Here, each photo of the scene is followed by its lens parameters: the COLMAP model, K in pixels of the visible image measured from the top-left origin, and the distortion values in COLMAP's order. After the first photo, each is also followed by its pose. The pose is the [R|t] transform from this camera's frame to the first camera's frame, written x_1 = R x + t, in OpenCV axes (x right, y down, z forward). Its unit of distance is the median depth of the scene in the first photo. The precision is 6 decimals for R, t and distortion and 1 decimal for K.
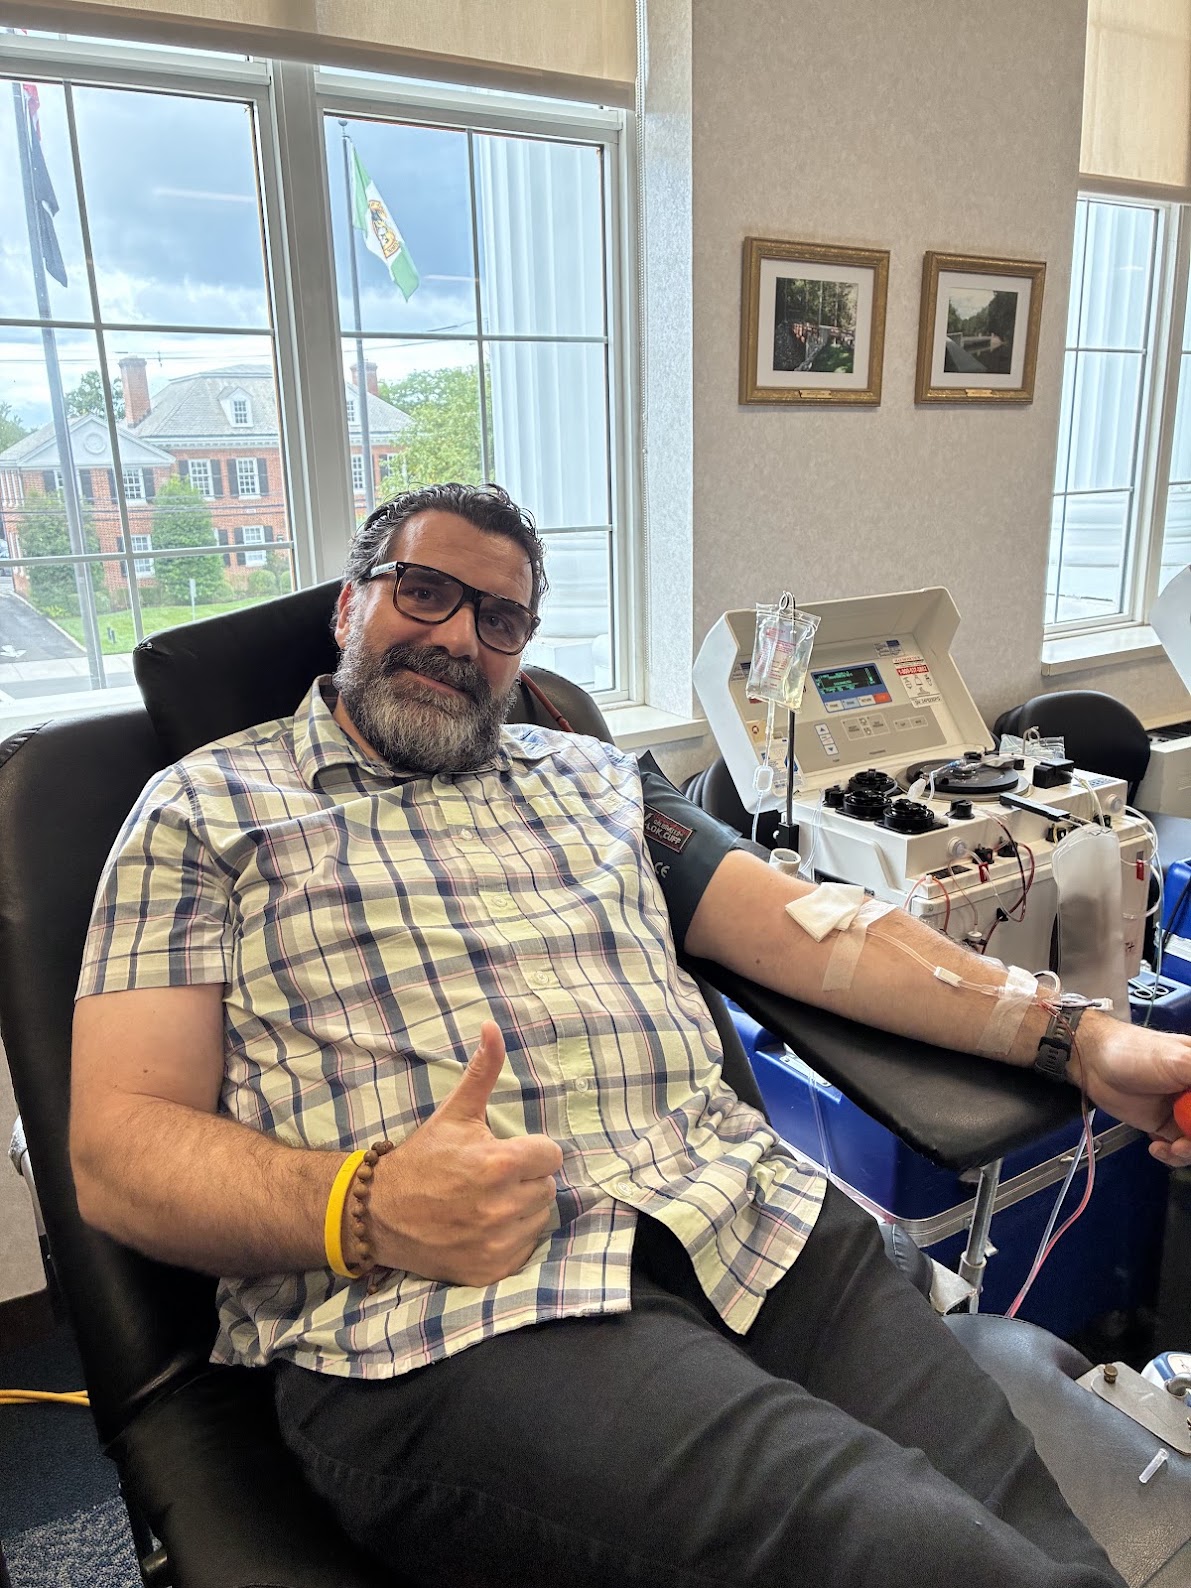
lens RADIAL K [[1229.2, 0, 597.0], [0, 1229.2, 795.9], [0, 0, 1]] dist [0.030812, -0.009113]
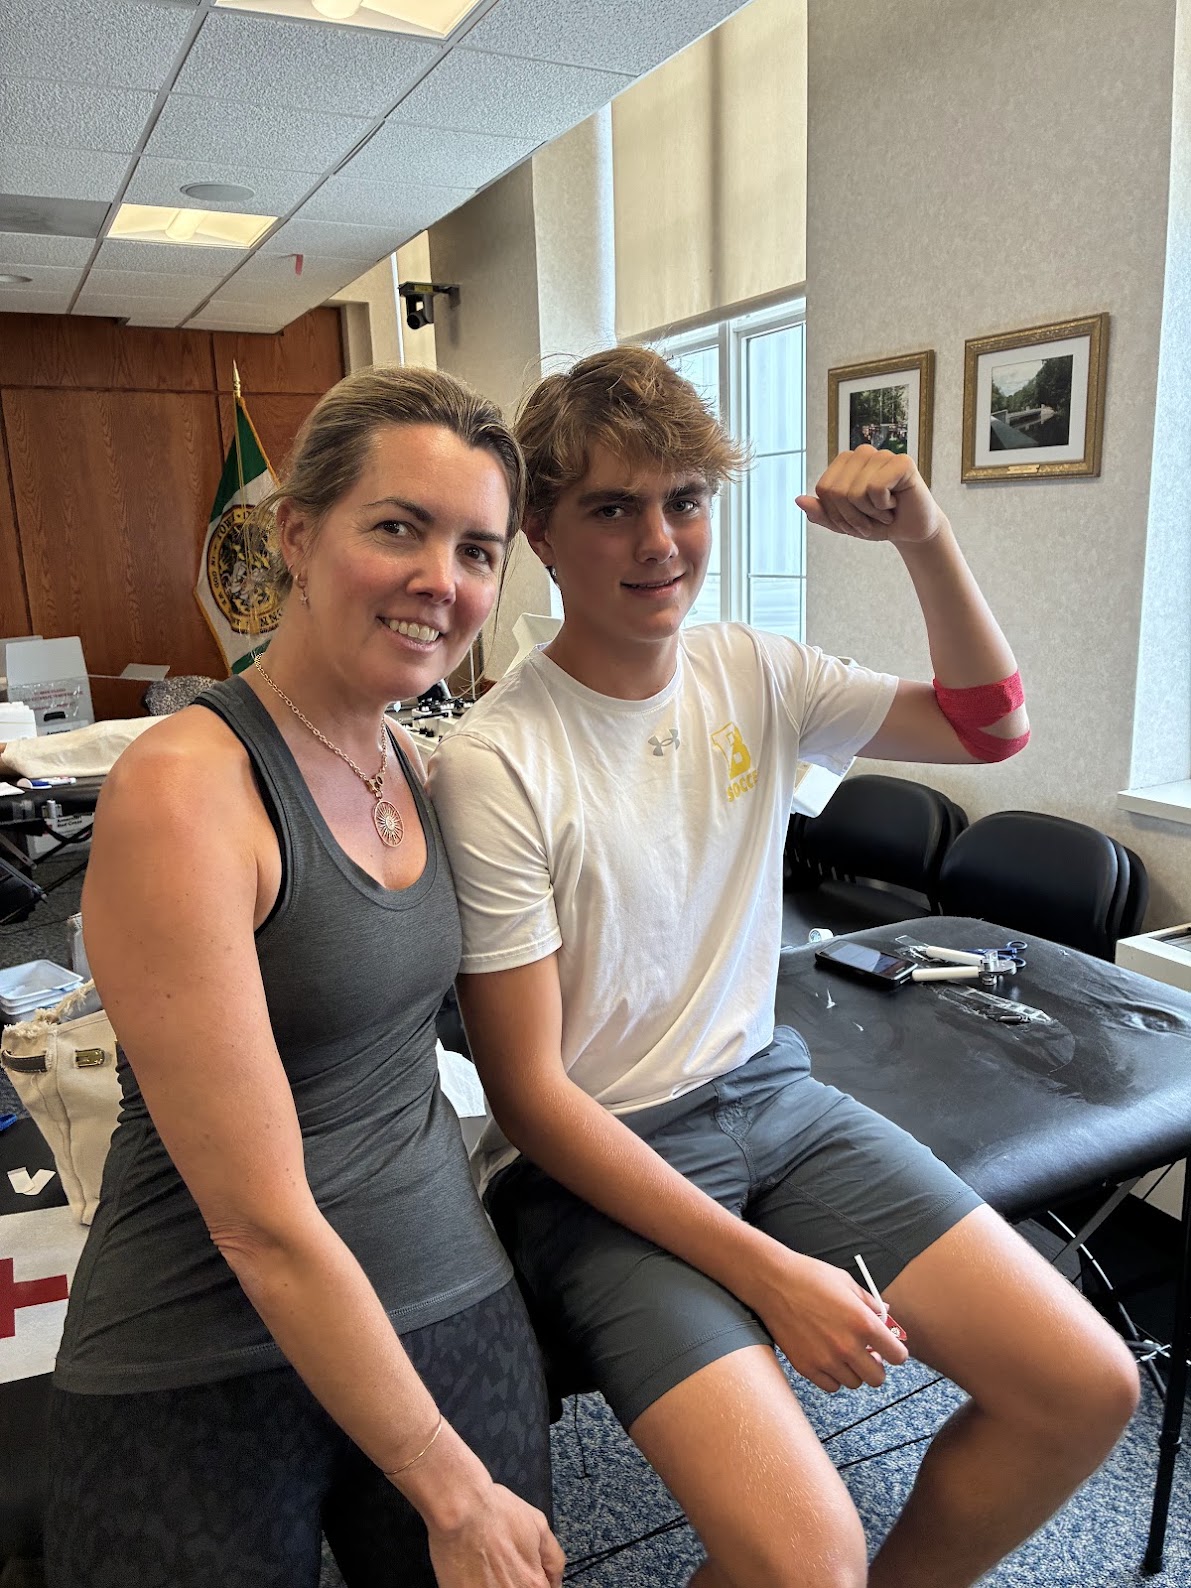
lens RADIAL K [[1229.2, 0, 607.5], [0, 1229.2, 805.2], [0, 0, 1]] dist [0.030812, -0.009113]
pose [[-0.089068, 0.242927, -0.965947, 1.341401], [-0.242356, 0.935368, 0.257584, -0.258683], [0.966090, 0.257046, -0.024436, 0.803083]]
